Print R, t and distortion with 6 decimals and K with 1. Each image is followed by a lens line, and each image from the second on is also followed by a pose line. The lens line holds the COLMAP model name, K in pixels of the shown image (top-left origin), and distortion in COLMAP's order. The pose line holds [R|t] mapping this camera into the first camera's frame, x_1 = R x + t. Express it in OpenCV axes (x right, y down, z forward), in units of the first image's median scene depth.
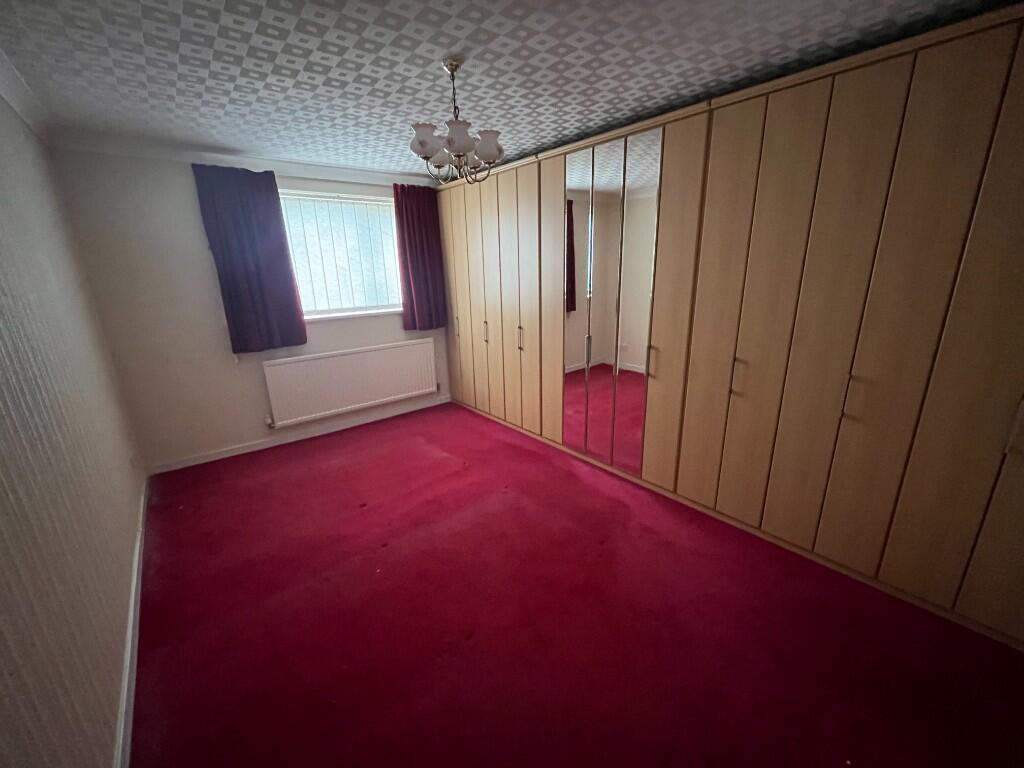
lens RADIAL K [[414.9, 0, 512.7], [0, 414.9, 386.5], [0, 0, 1]] dist [-0.002568, -0.000454]
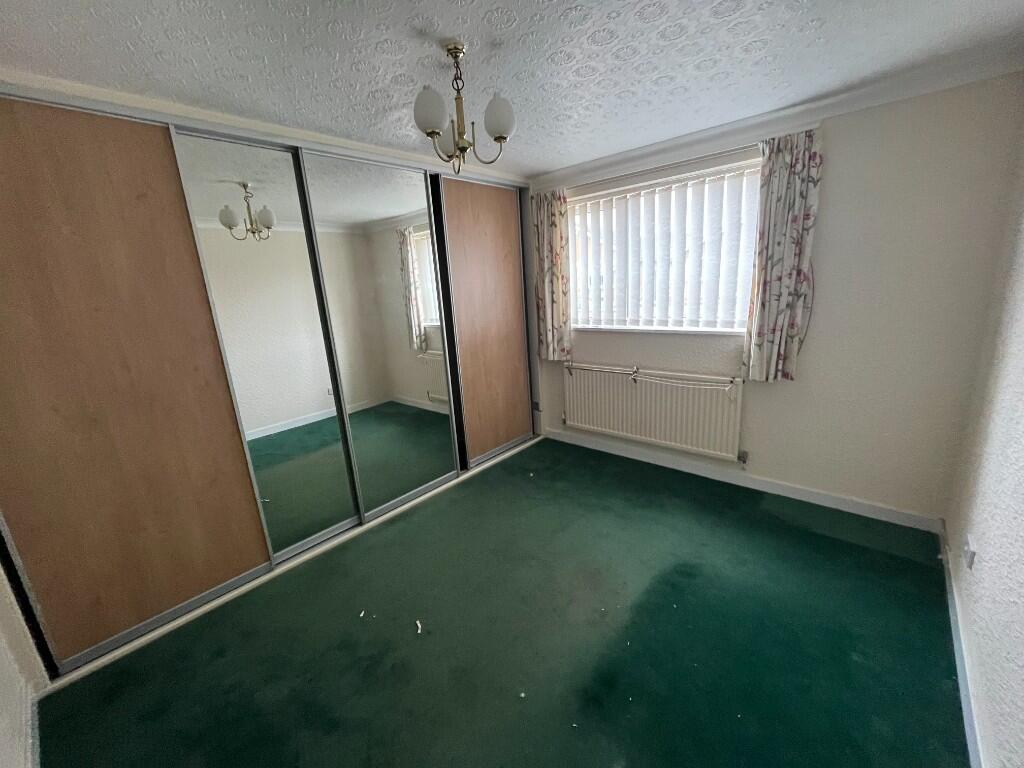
lens RADIAL K [[414.9, 0, 512.7], [0, 414.9, 386.5], [0, 0, 1]] dist [-0.002568, -0.000454]
pose [[0.166043, 0.252853, -0.953150, 0.392774], [-0.216960, 0.952251, 0.214819, -0.190255], [0.961956, 0.171126, 0.212973, 0.612159]]
